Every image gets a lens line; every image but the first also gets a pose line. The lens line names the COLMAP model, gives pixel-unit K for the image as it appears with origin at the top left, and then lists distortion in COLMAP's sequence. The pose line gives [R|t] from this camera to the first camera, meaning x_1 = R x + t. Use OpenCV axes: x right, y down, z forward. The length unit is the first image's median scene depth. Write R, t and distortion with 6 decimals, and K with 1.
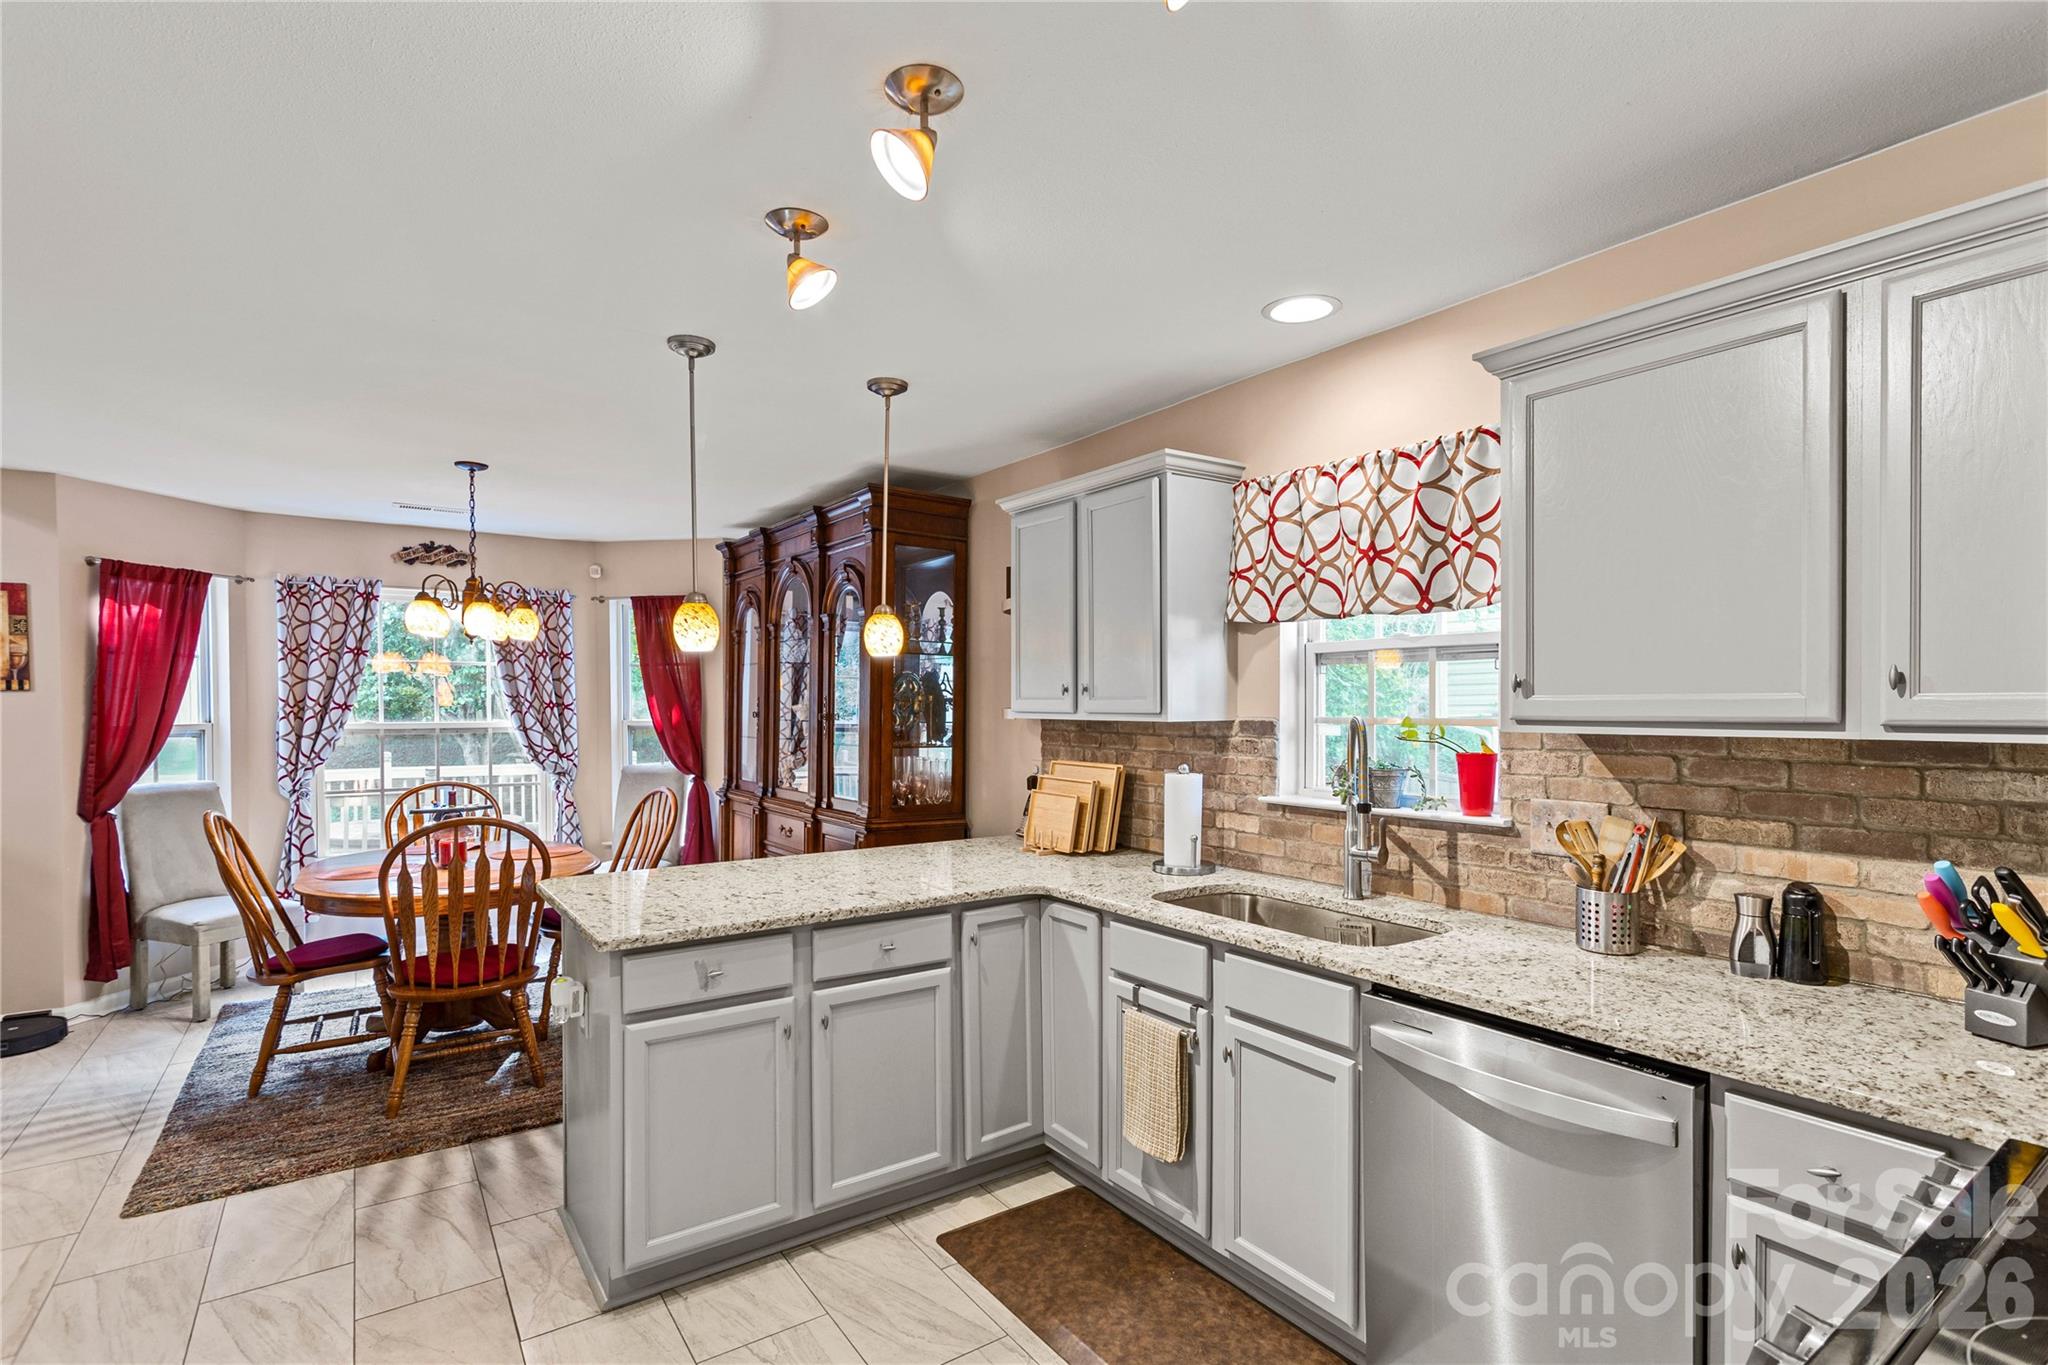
lens RADIAL K [[960.7, 0, 1039.5], [0, 960.7, 709.0], [0, 0, 1]] dist [0.000296, 0.003248]
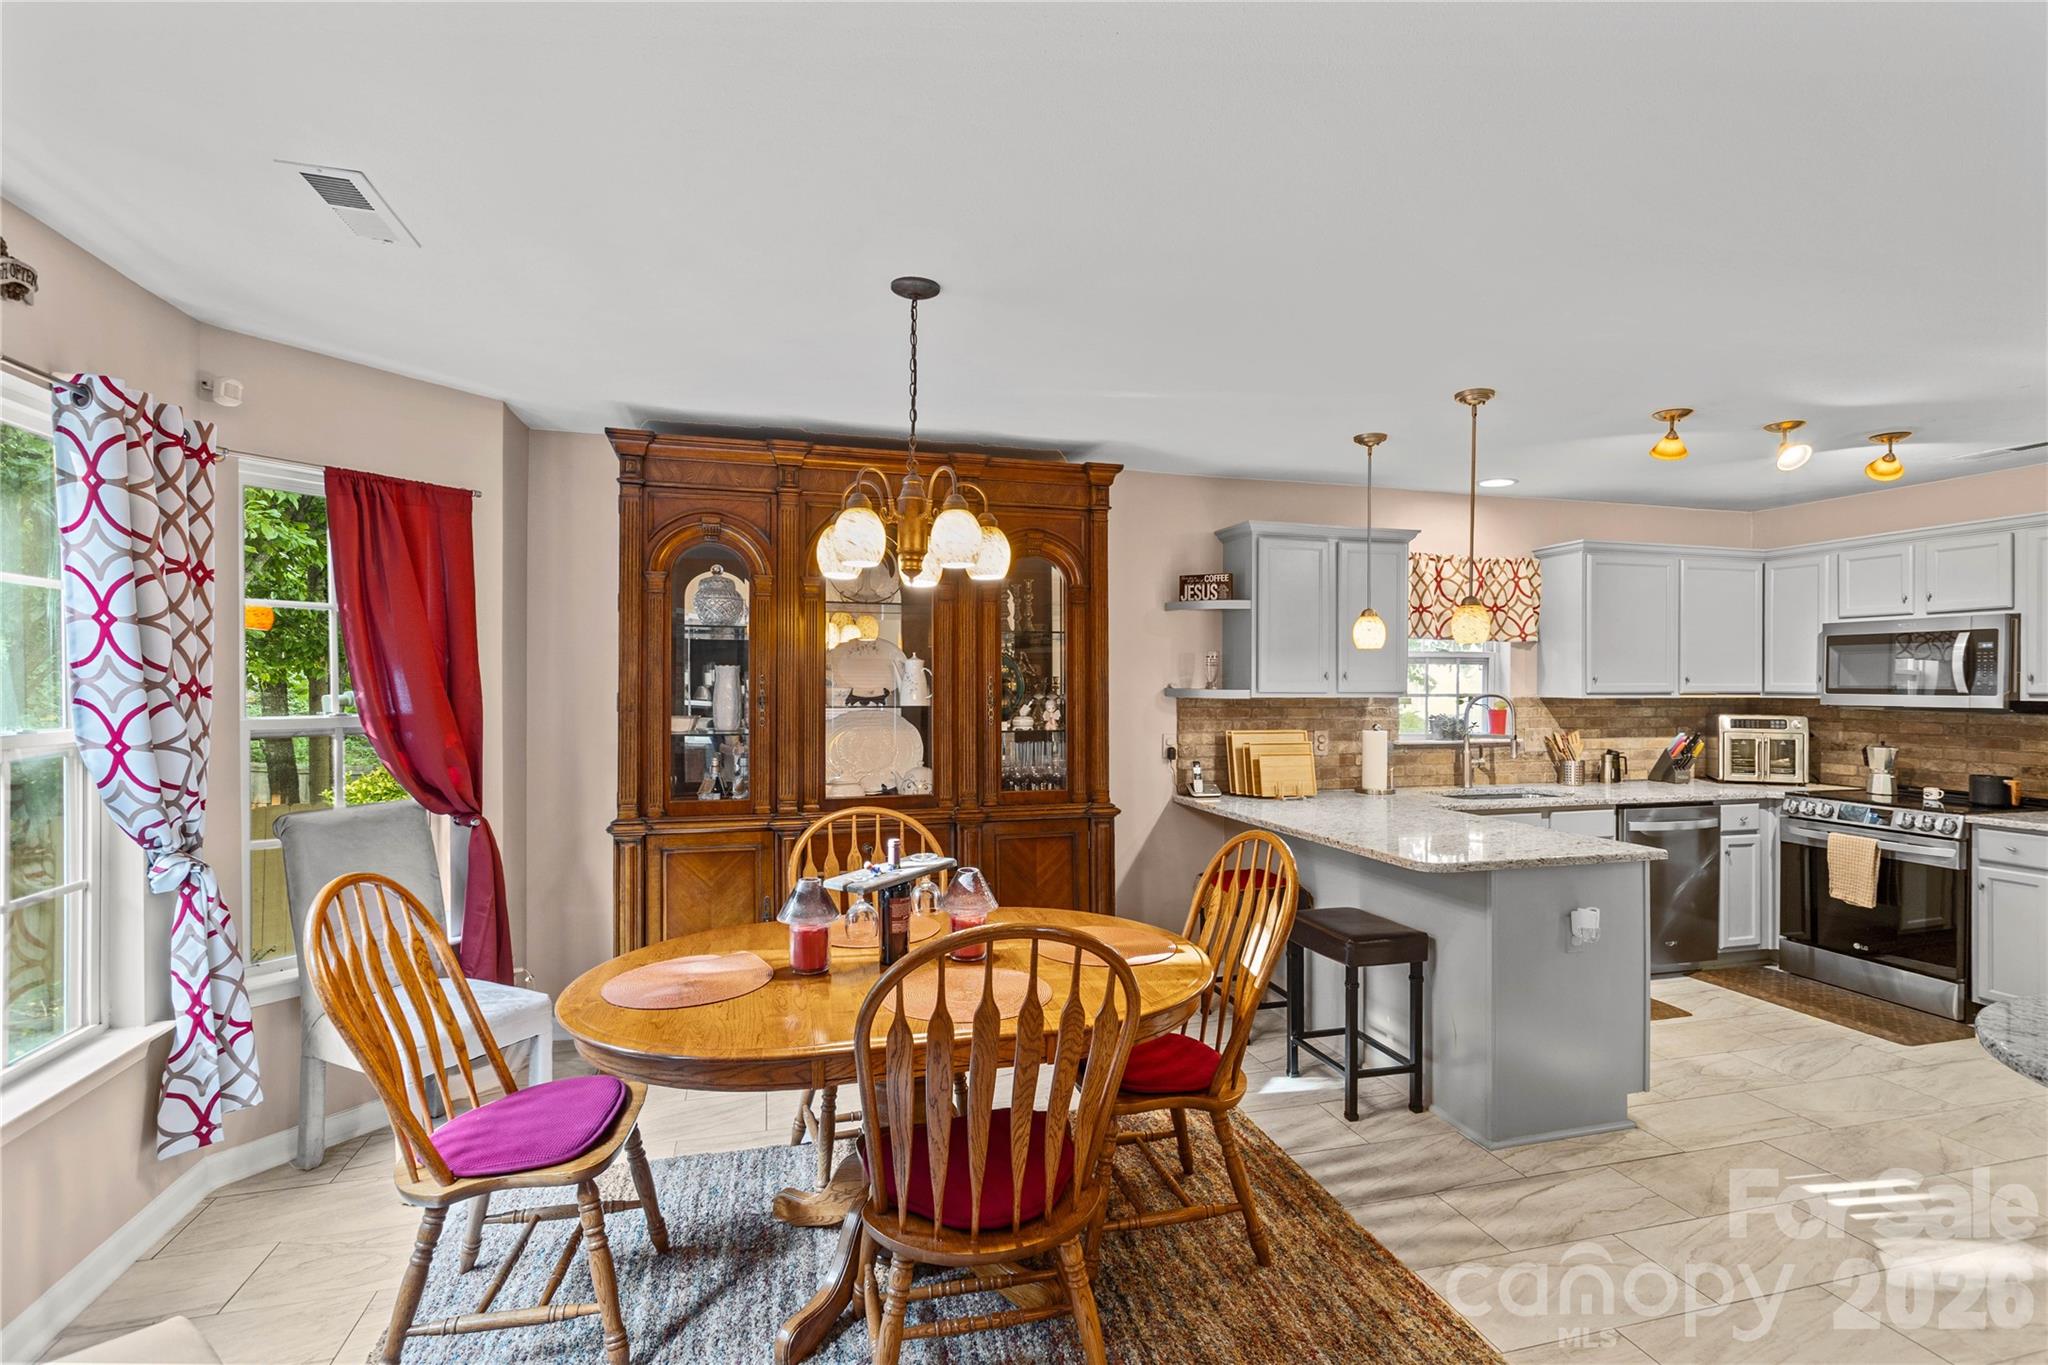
lens RADIAL K [[960.7, 0, 1029.6], [0, 960.7, 680.0], [0, 0, 1]] dist [0.000296, 0.003248]
pose [[0.347173, 0.003861, 0.937793, -1.821011], [0.001484, 0.999988, -0.004666, -0.010652], [-0.937800, 0.003011, 0.347163, 1.180194]]
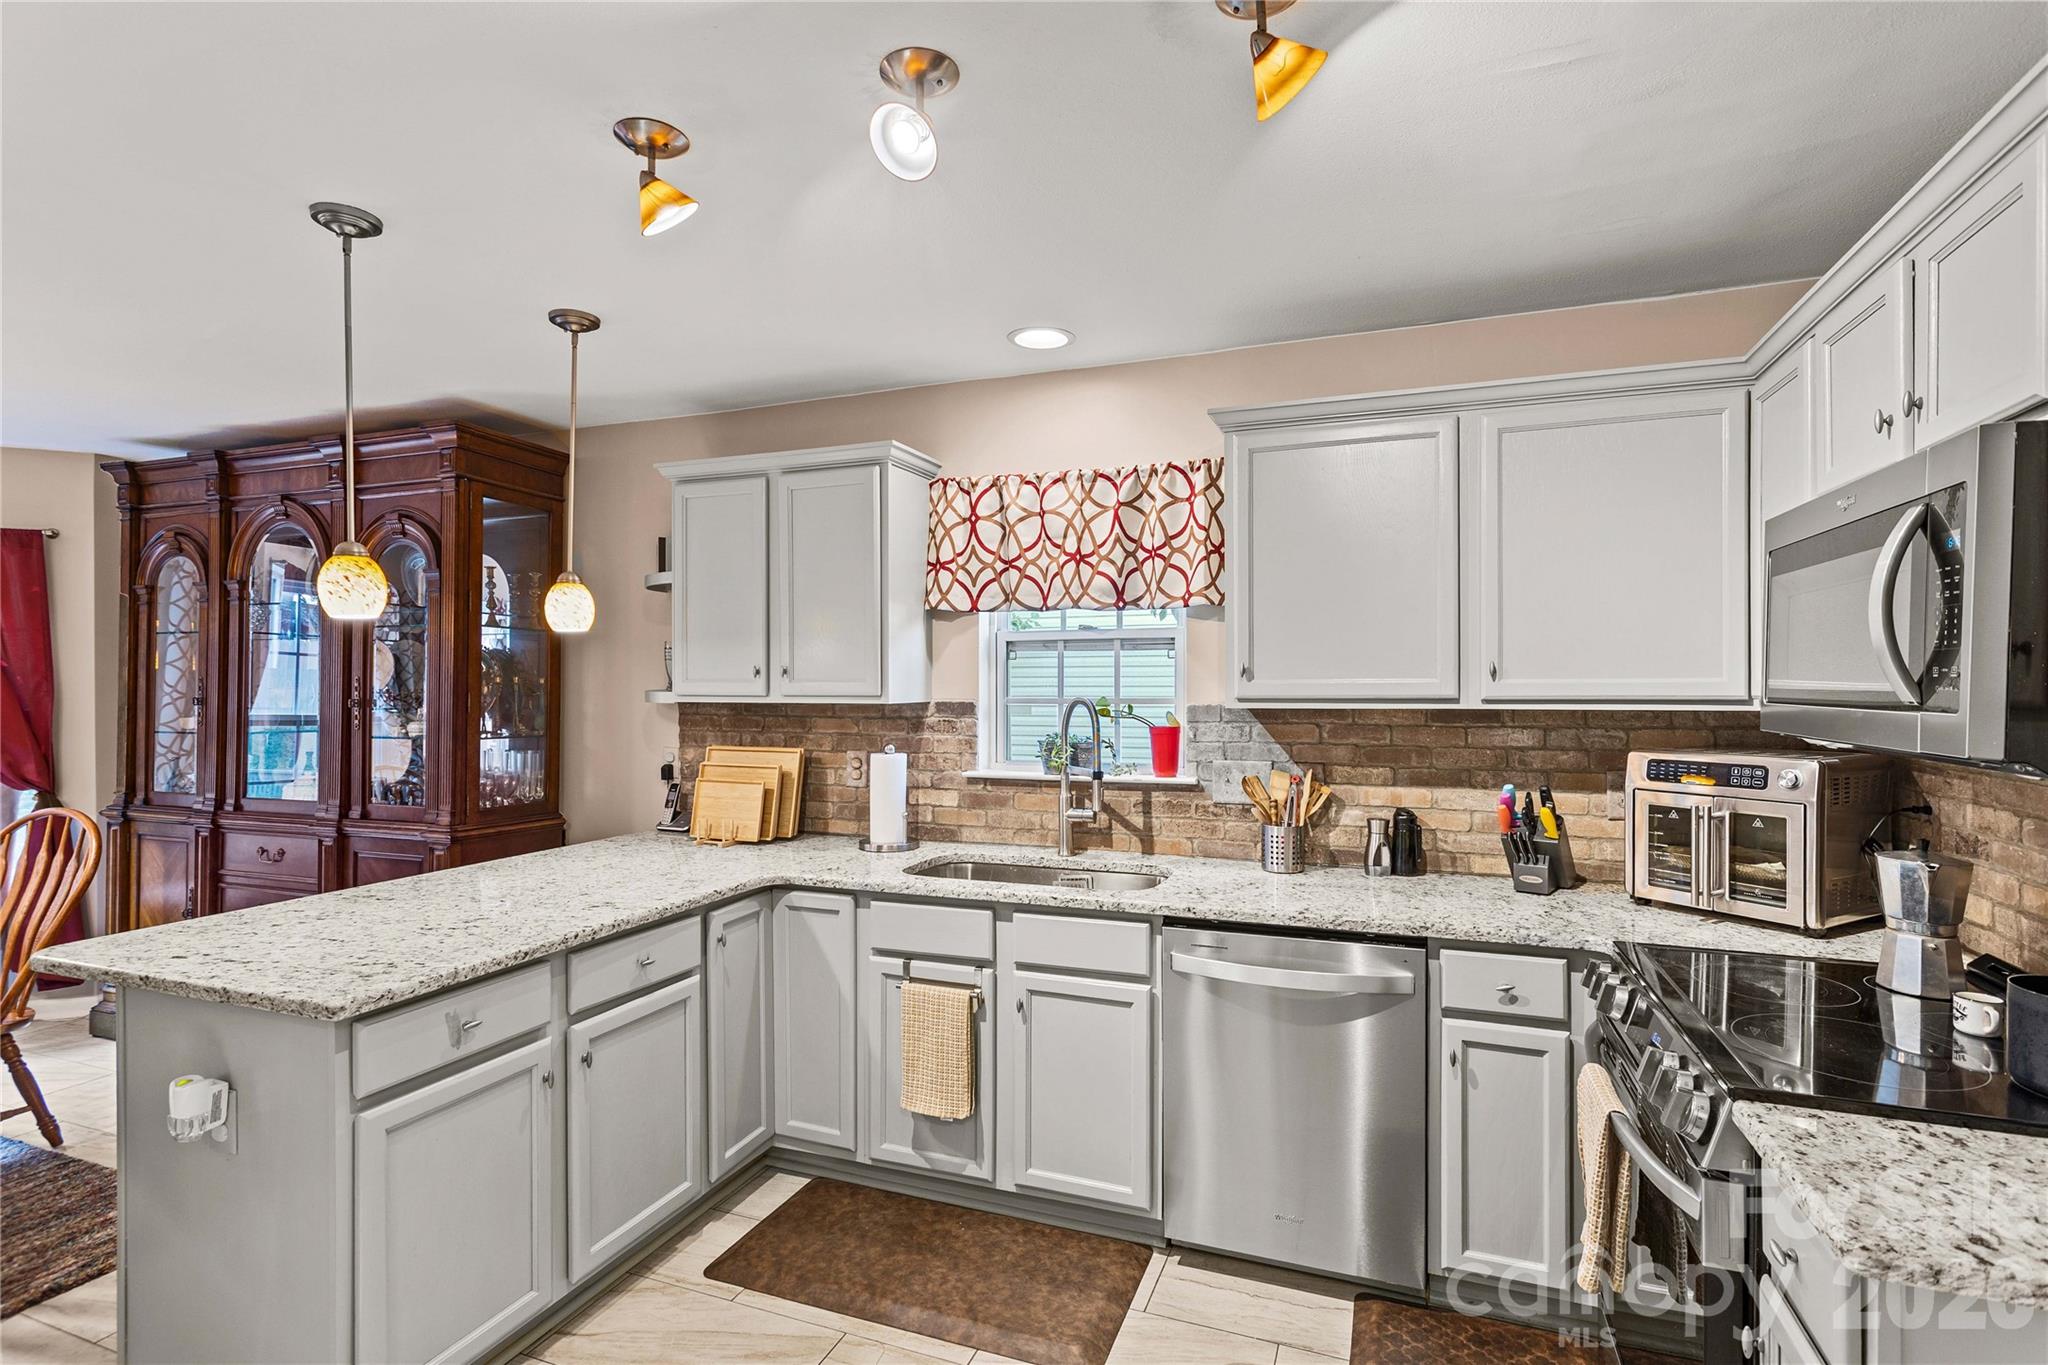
lens RADIAL K [[960.7, 0, 1016.2], [0, 960.7, 683.0], [0, 0, 1]] dist [0.000296, 0.003248]
pose [[0.834202, 0.000339, 0.551459, -0.368467], [0.004108, 0.999968, -0.006828, -0.001664], [-0.551444, 0.007961, 0.834174, 0.072695]]
